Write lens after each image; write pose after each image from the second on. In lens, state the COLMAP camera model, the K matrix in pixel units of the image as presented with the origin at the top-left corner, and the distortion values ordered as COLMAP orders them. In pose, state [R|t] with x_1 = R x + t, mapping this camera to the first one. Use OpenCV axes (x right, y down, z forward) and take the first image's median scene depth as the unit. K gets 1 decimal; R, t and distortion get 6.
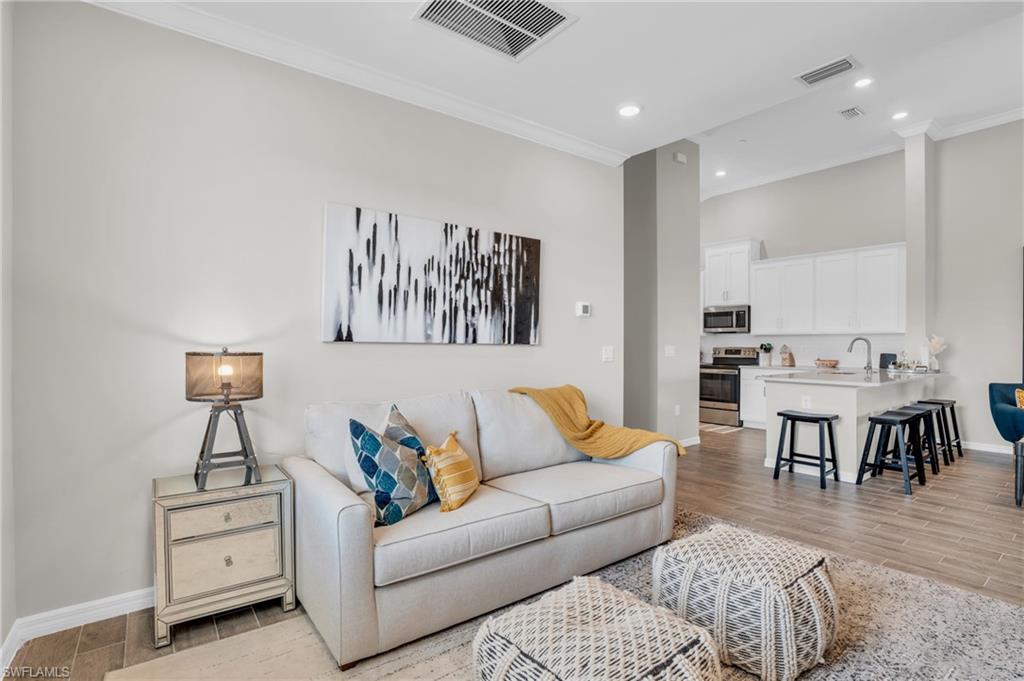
lens RADIAL K [[486.4, 0, 516.4], [0, 486.4, 346.0], [0, 0, 1]] dist [-0.045392, 0.001069]
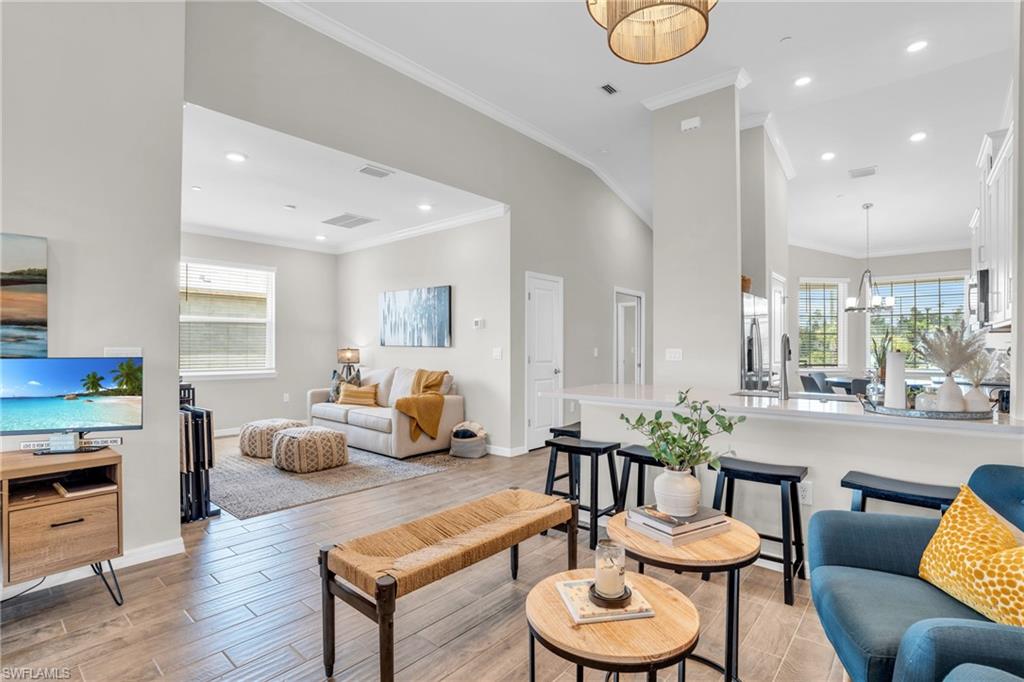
lens RADIAL K [[486.4, 0, 516.4], [0, 486.4, 346.5], [0, 0, 1]] dist [-0.045392, 0.001069]
pose [[0.221939, 0.004166, -0.975052, 1.917420], [-0.003632, 0.999987, 0.003446, -0.011096], [0.975054, 0.002777, 0.221952, 0.922908]]
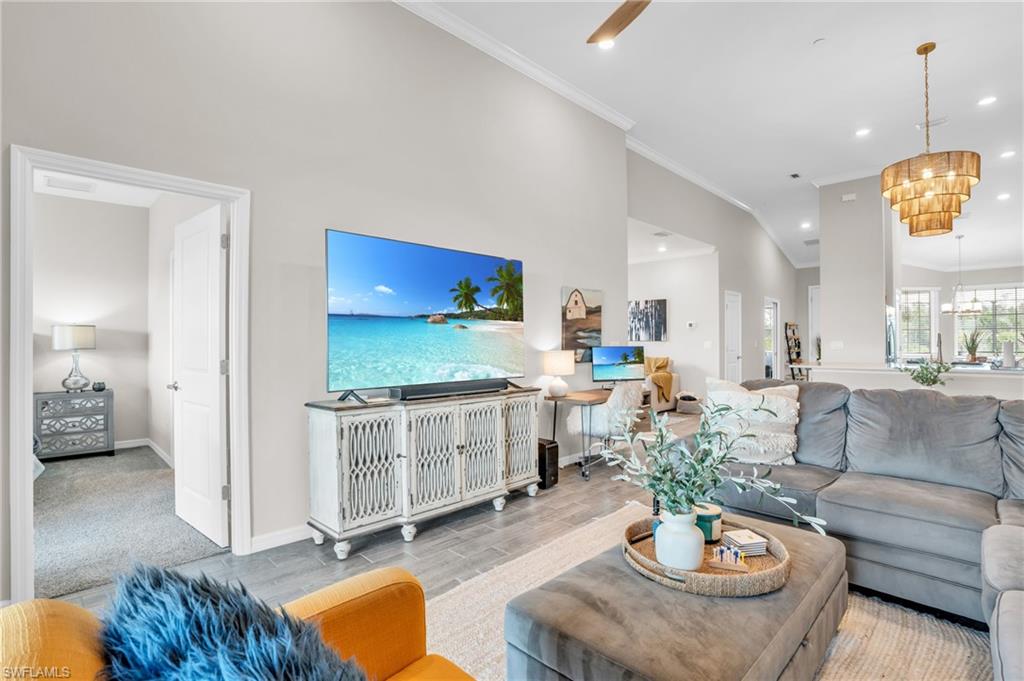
lens RADIAL K [[486.4, 0, 516.4], [0, 486.4, 346.0], [0, 0, 1]] dist [-0.045392, 0.001069]
pose [[0.153596, 0.012802, -0.988051, 2.606439], [0.003398, 0.999903, 0.013484, -0.013823], [0.988128, -0.005429, 0.153538, -0.159968]]
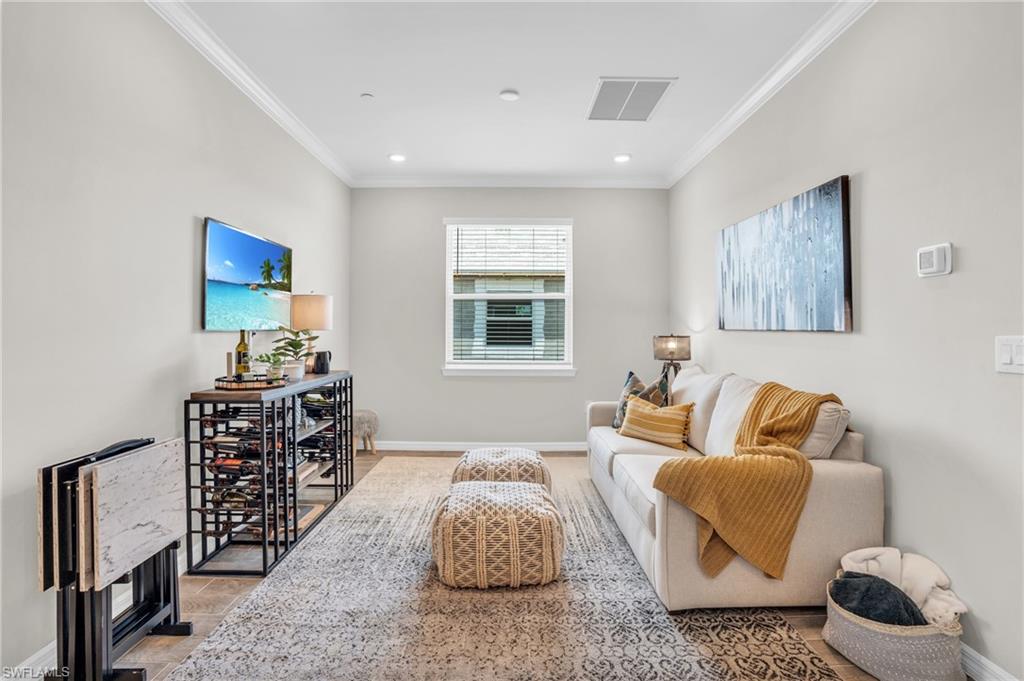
lens RADIAL K [[505.2, 0, 511.6], [0, 505.2, 327.9], [0, 0, 1]] dist [-0.003687, 0.000082]
pose [[-0.594032, -0.003253, -0.804435, 0.954271], [0.000778, 0.999989, -0.004618, -0.005547], [0.804441, -0.003369, -0.594023, 1.131136]]
